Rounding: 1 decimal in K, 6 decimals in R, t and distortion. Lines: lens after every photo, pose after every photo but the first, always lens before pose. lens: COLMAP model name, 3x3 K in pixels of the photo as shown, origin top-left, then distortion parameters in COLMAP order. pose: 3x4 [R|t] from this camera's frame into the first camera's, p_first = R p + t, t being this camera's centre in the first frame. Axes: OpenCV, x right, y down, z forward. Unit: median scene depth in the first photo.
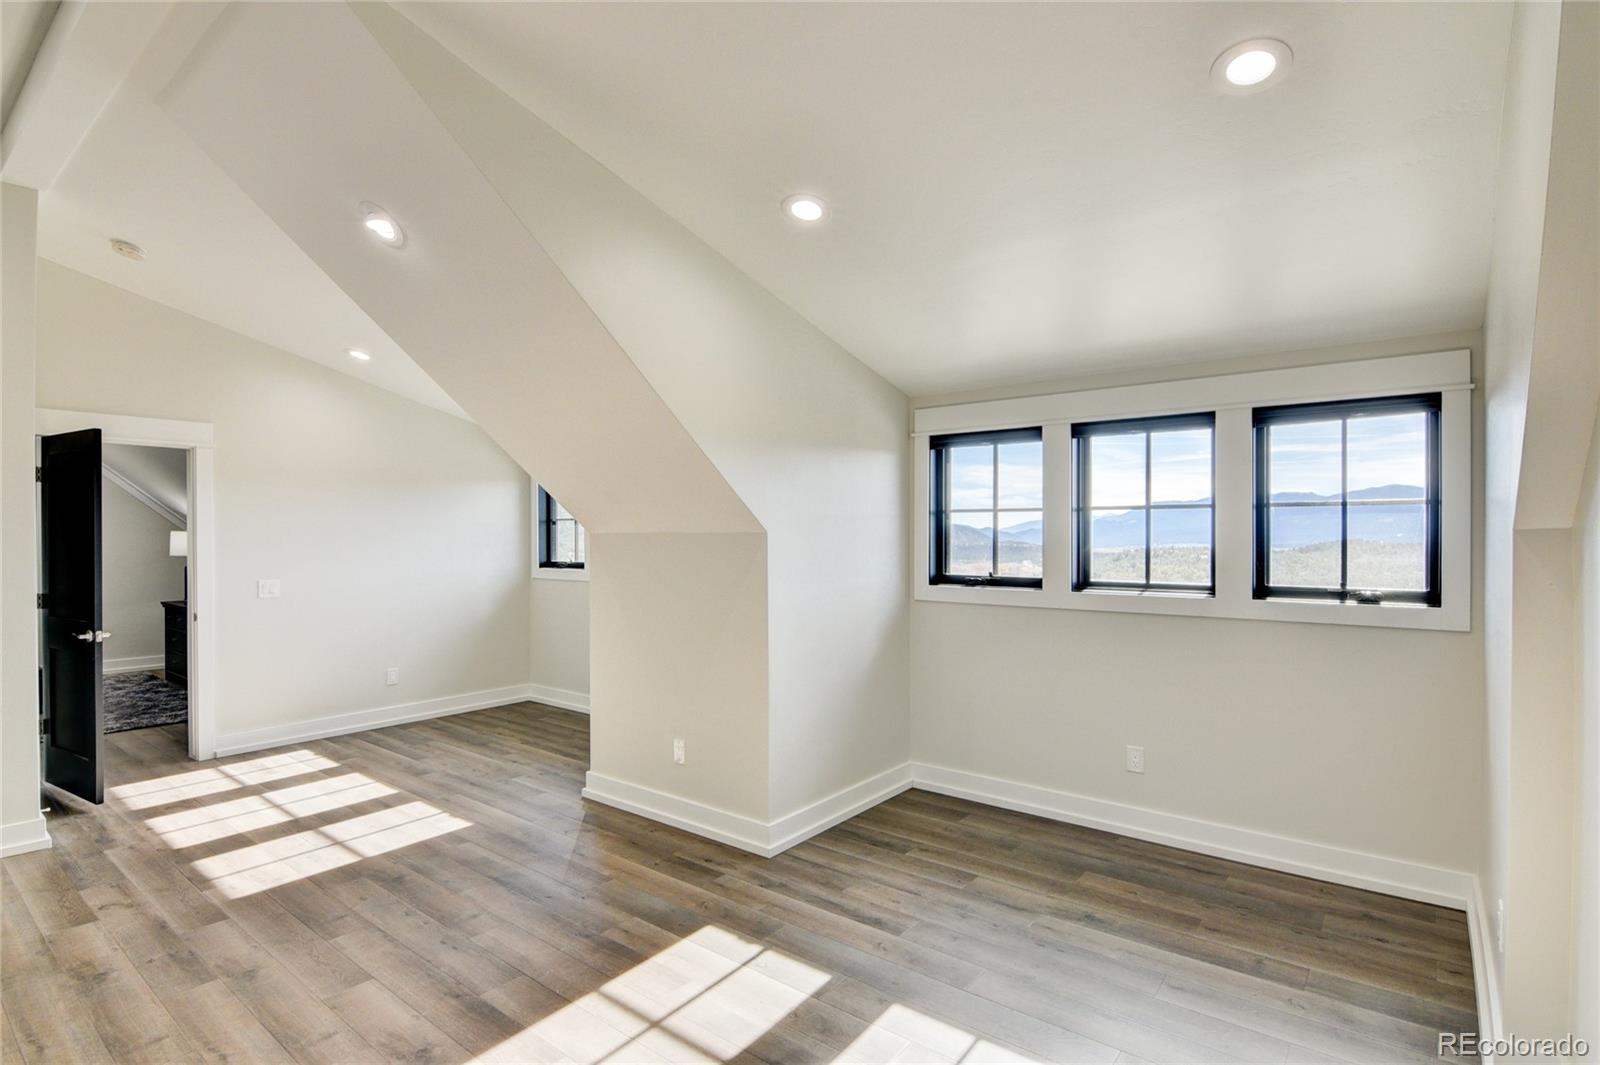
lens RADIAL K [[817.8, 0, 796.7], [0, 817.8, 536.0], [0, 0, 1]] dist [0.000784, -0.010040]
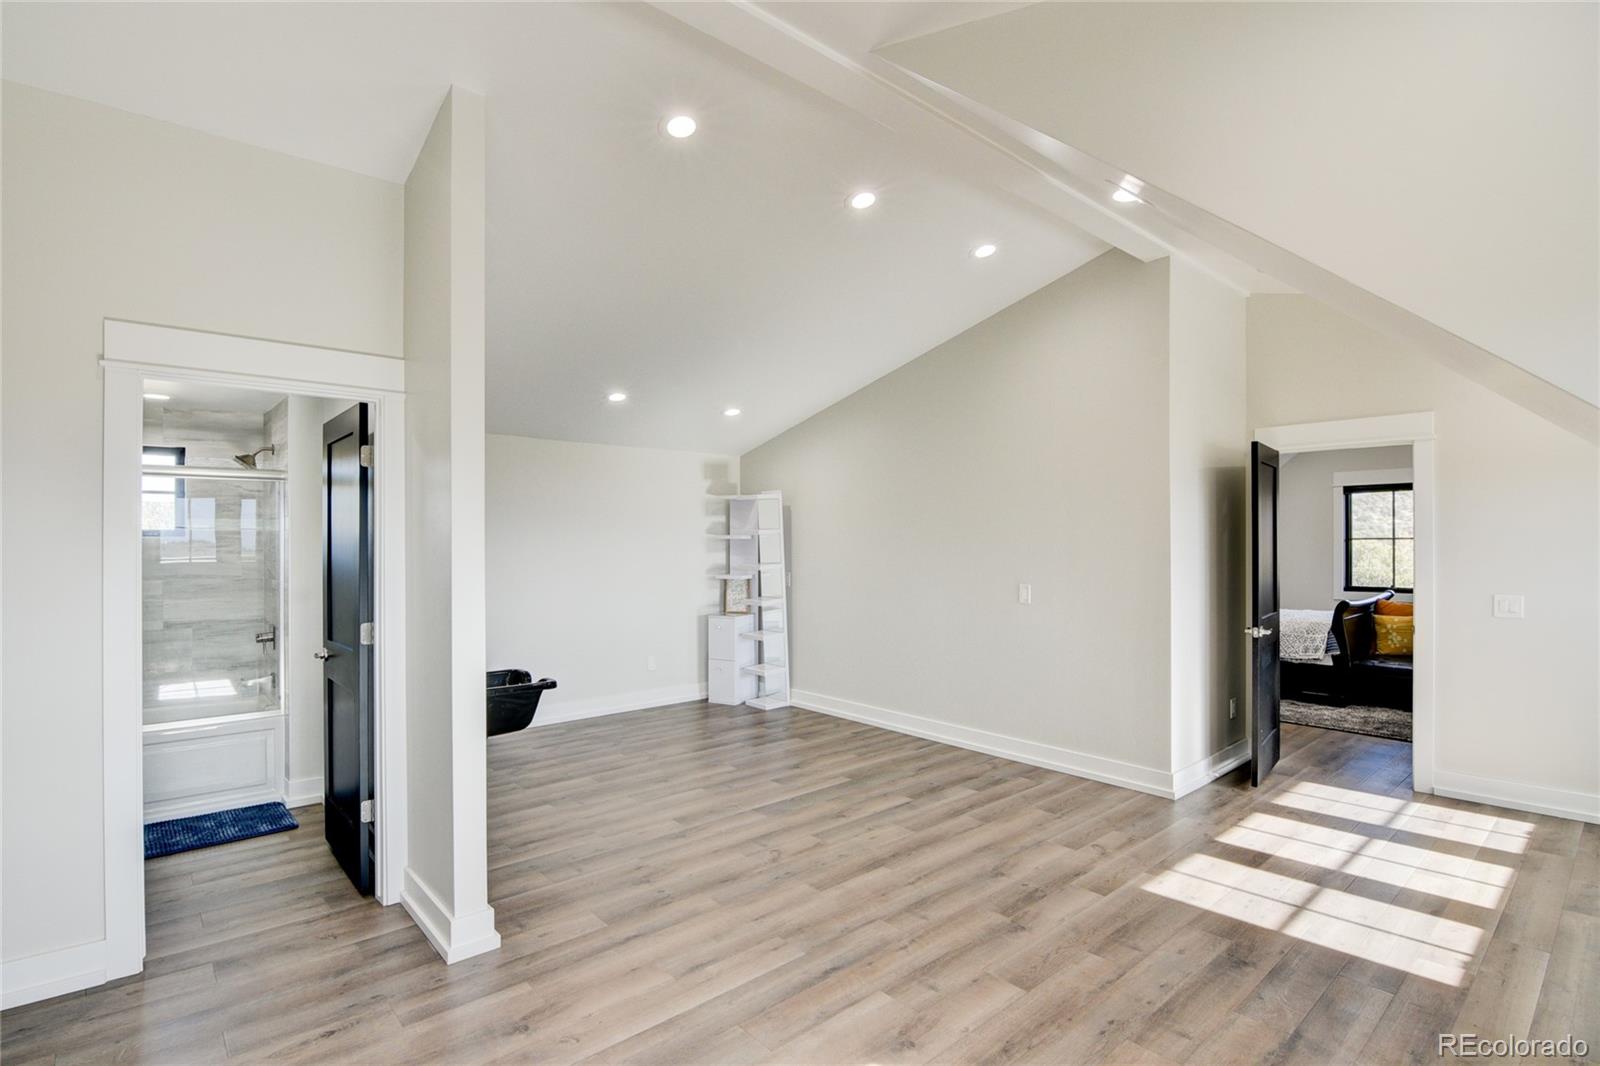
lens RADIAL K [[817.8, 0, 806.5], [0, 817.8, 544.6], [0, 0, 1]] dist [0.000784, -0.010040]
pose [[-0.196725, 0.004088, -0.980450, 0.350181], [0.004098, 0.999986, 0.003347, -0.001622], [0.980450, -0.003359, -0.196739, 0.653278]]
